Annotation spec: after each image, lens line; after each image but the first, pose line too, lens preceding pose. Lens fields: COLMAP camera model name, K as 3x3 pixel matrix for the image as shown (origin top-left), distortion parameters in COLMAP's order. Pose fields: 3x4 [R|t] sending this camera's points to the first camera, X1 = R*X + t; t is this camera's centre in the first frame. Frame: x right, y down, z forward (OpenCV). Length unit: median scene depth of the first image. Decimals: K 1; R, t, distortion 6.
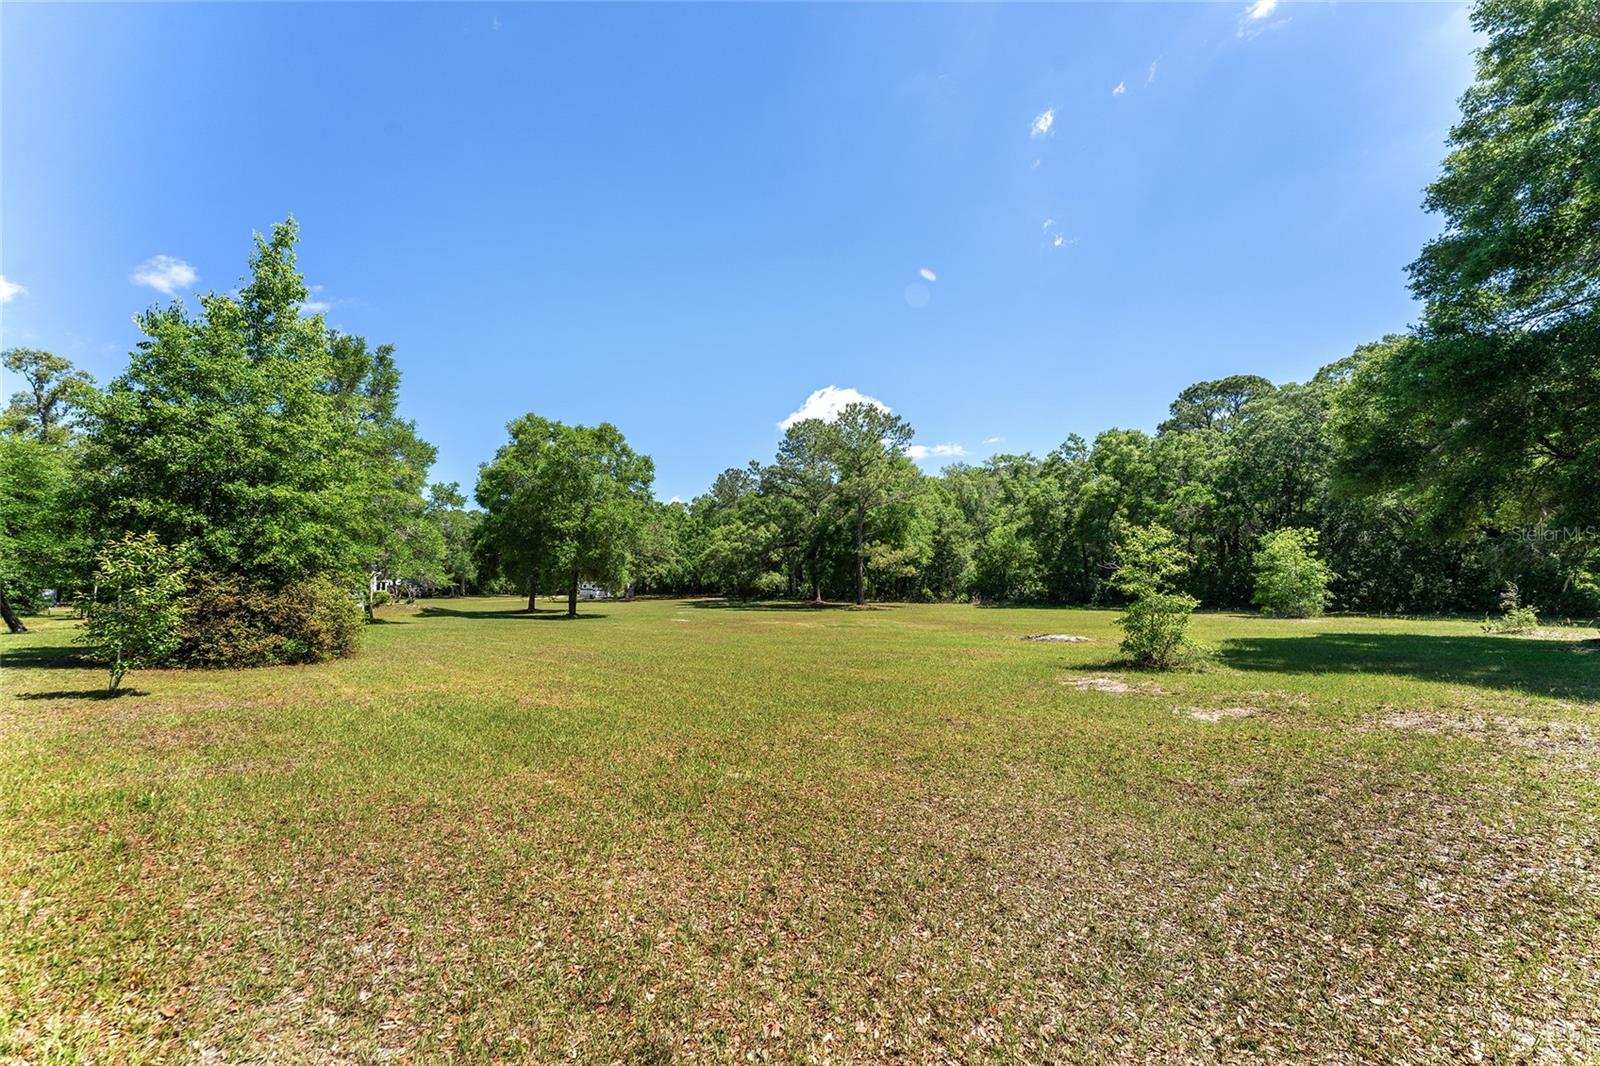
lens RADIAL K [[637.7, 0, 789.5], [0, 637.7, 530.0], [0, 0, 1]] dist [0.000738, -0.000532]
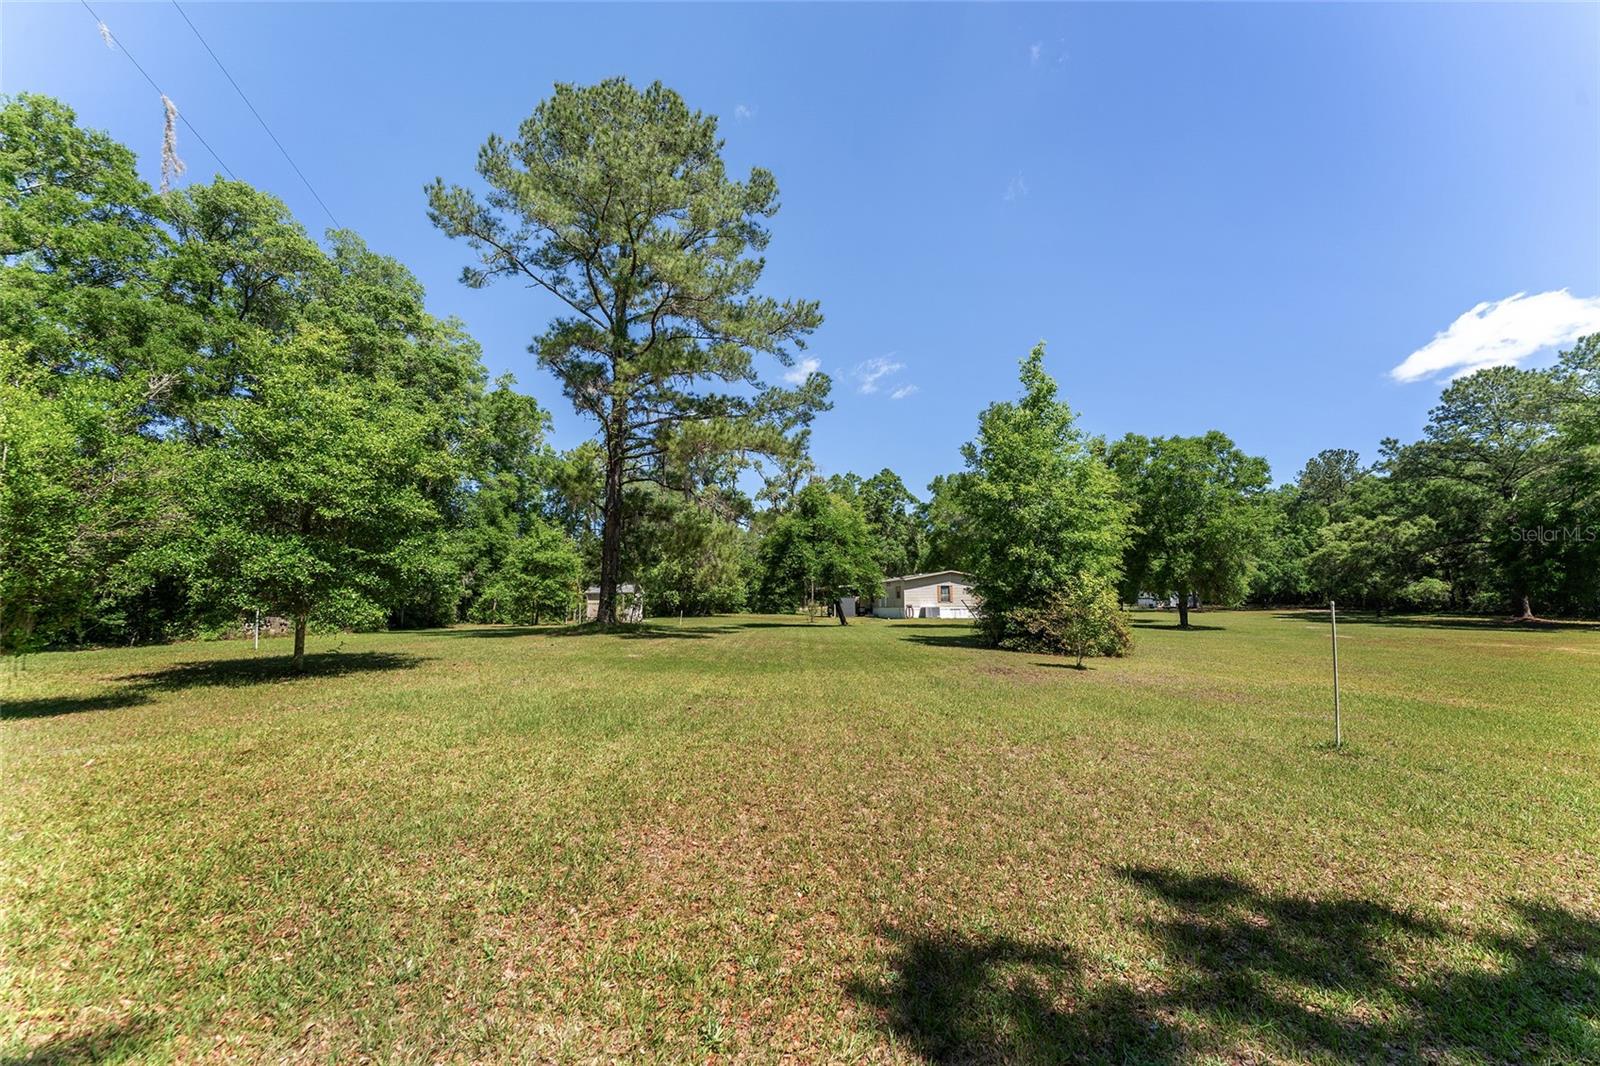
lens RADIAL K [[637.7, 0, 804.0], [0, 637.7, 534.7], [0, 0, 1]] dist [0.000738, -0.000532]
pose [[0.727215, -0.062508, -0.683558, -0.050444], [0.059196, 0.997846, -0.028272, -0.010391], [0.683853, -0.019904, 0.729348, -0.086033]]
